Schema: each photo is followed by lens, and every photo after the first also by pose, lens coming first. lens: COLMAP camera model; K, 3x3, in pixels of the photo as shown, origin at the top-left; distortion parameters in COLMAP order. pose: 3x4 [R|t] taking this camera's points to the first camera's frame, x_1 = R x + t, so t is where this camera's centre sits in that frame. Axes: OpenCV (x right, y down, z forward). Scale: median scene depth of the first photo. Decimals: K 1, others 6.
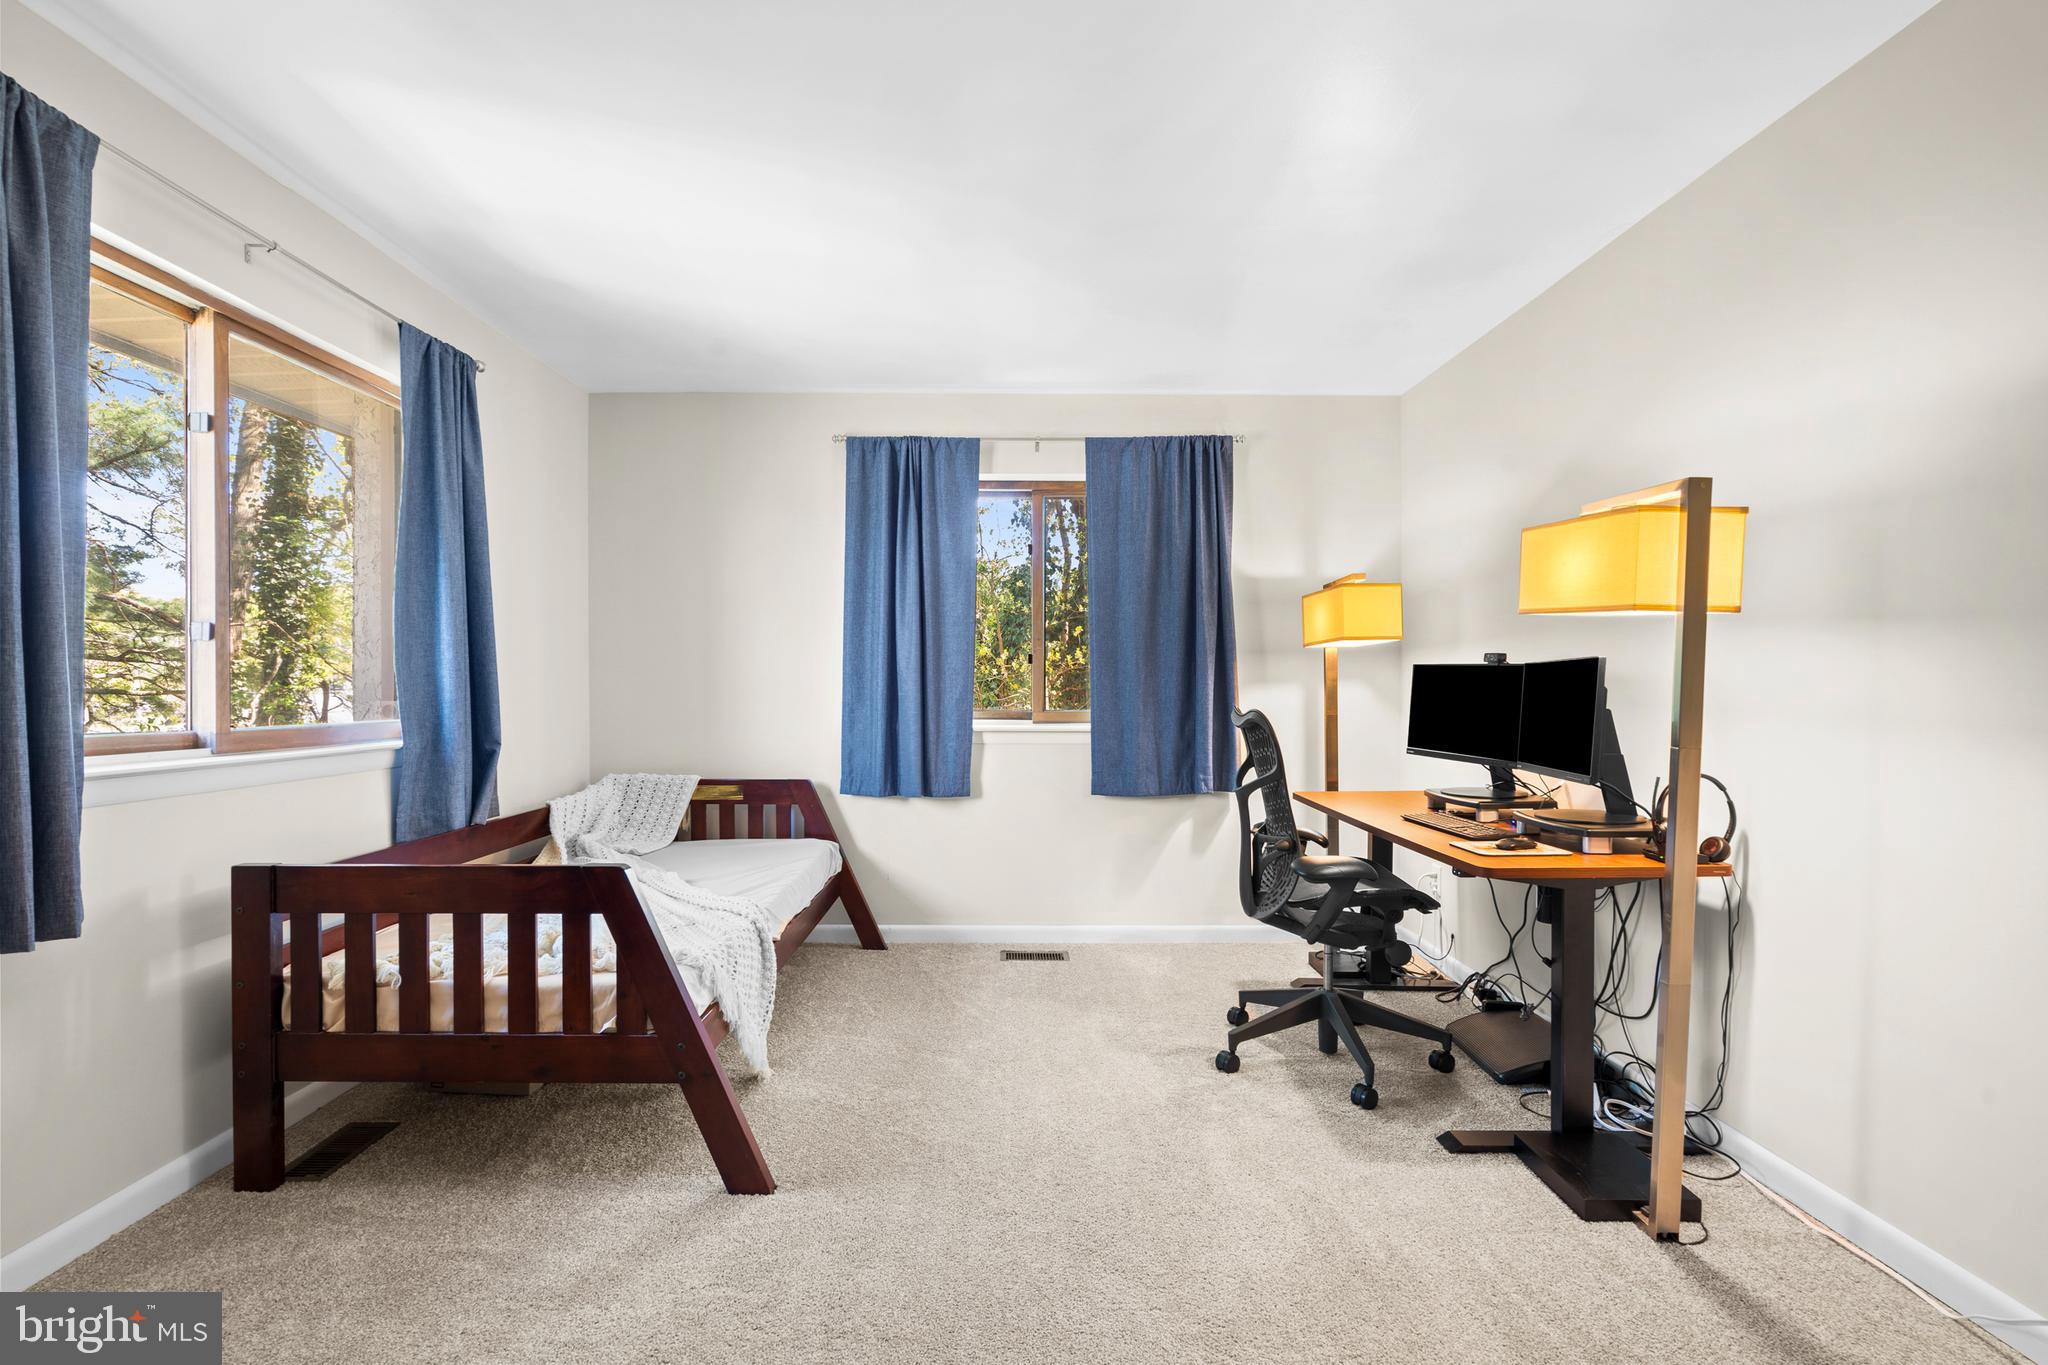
lens RADIAL K [[944.7, 0, 1031.5], [0, 944.7, 691.5], [0, 0, 1]] dist [-0.009768, 0.004680]
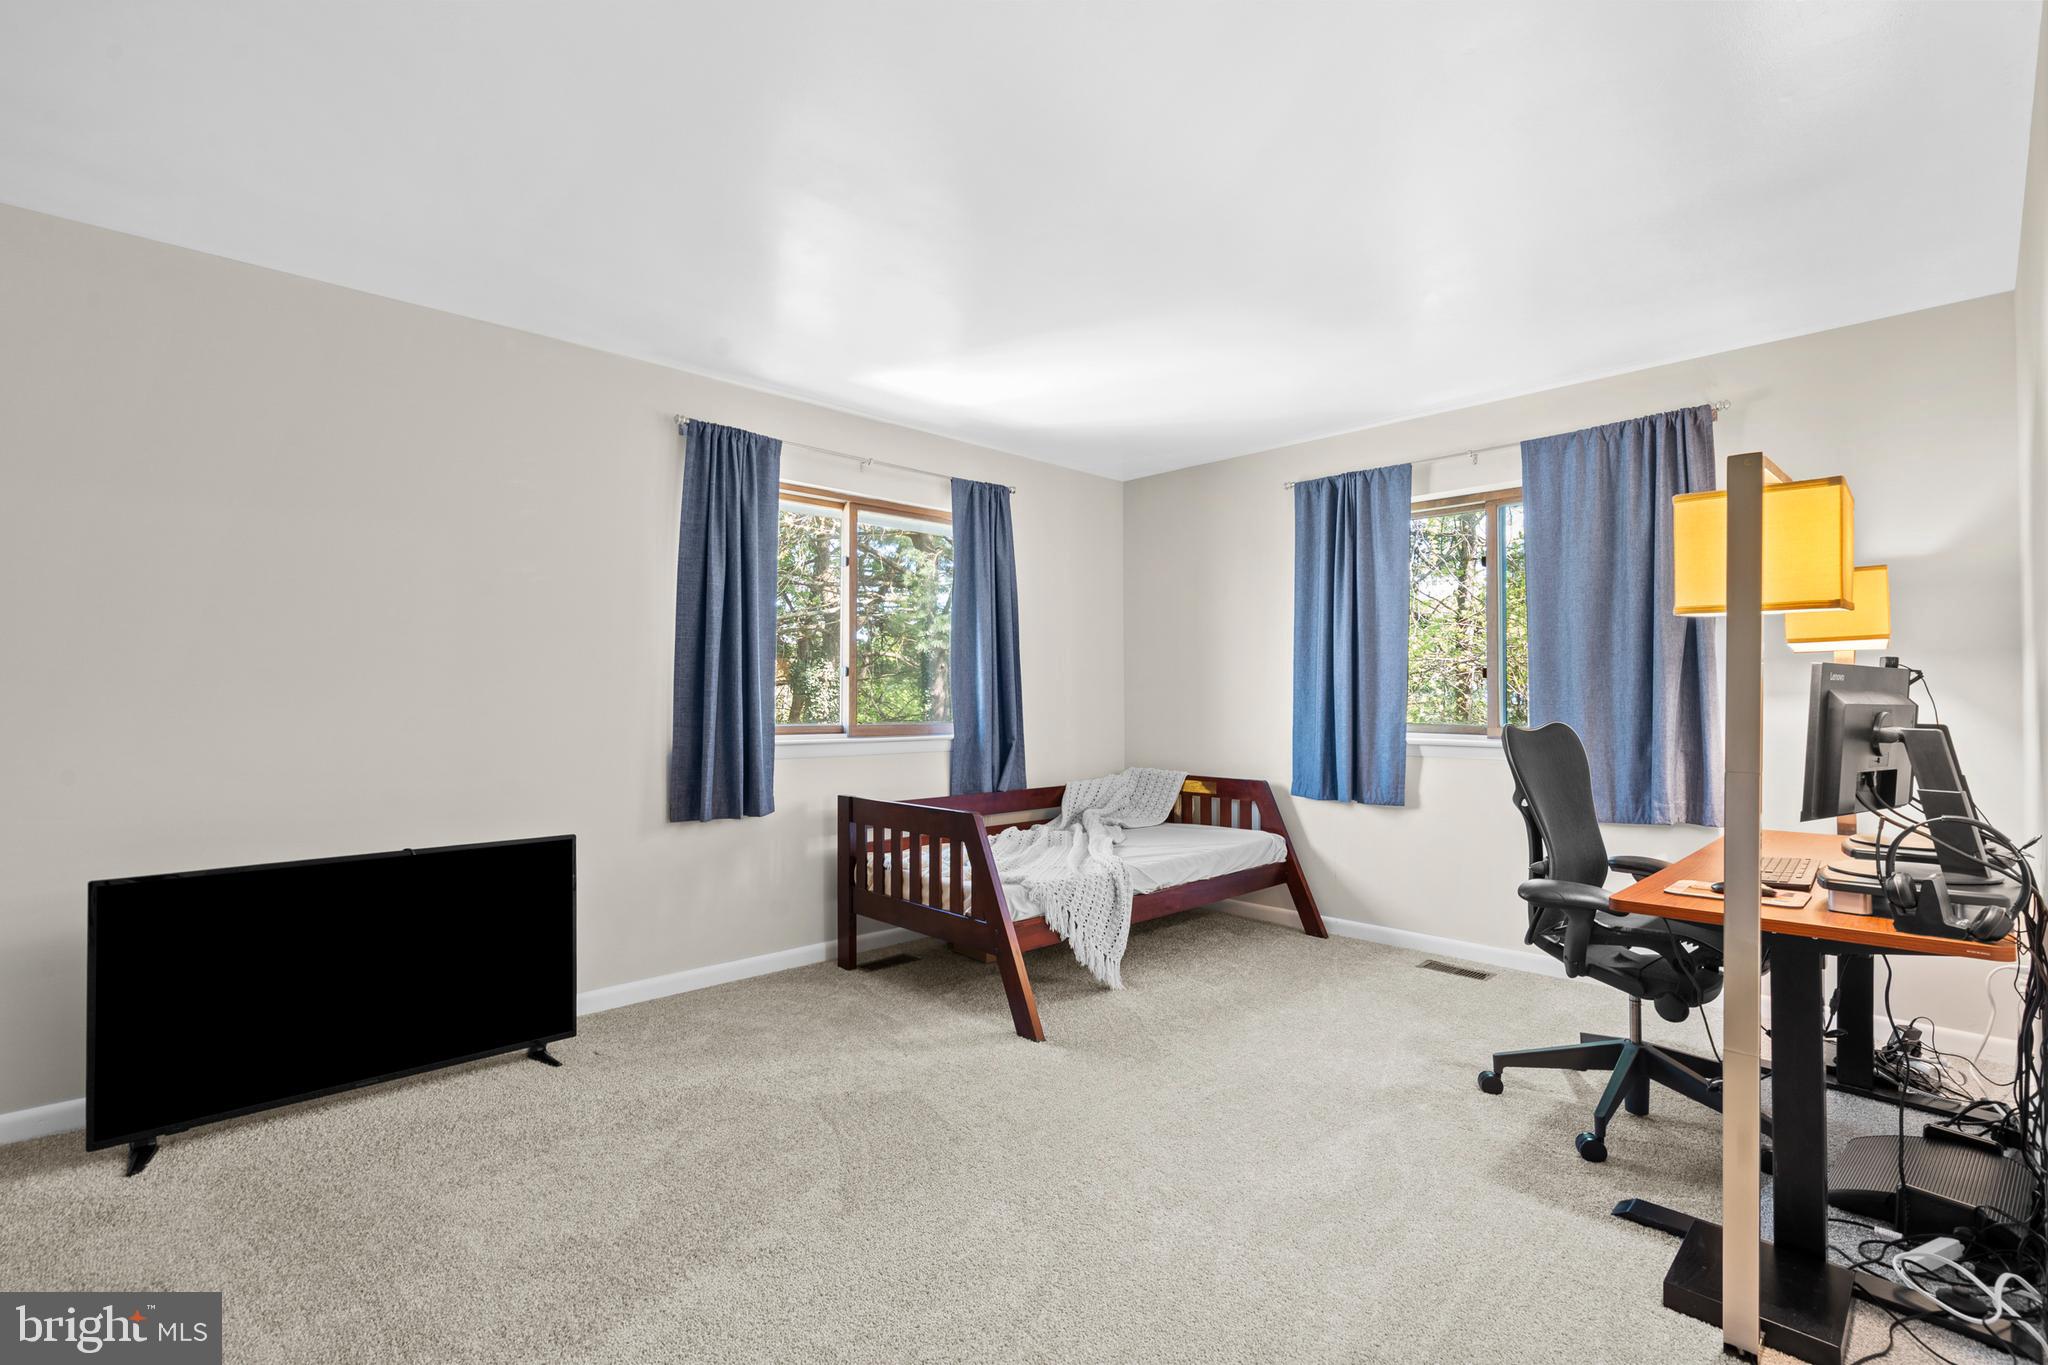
lens RADIAL K [[944.7, 0, 1018.0], [0, 944.7, 691.1], [0, 0, 1]] dist [-0.009768, 0.004680]
pose [[0.685371, -0.007689, -0.728153, 0.536620], [-0.004034, 0.999889, -0.014356, 0.000652], [0.728183, 0.012777, 0.685264, -0.033144]]
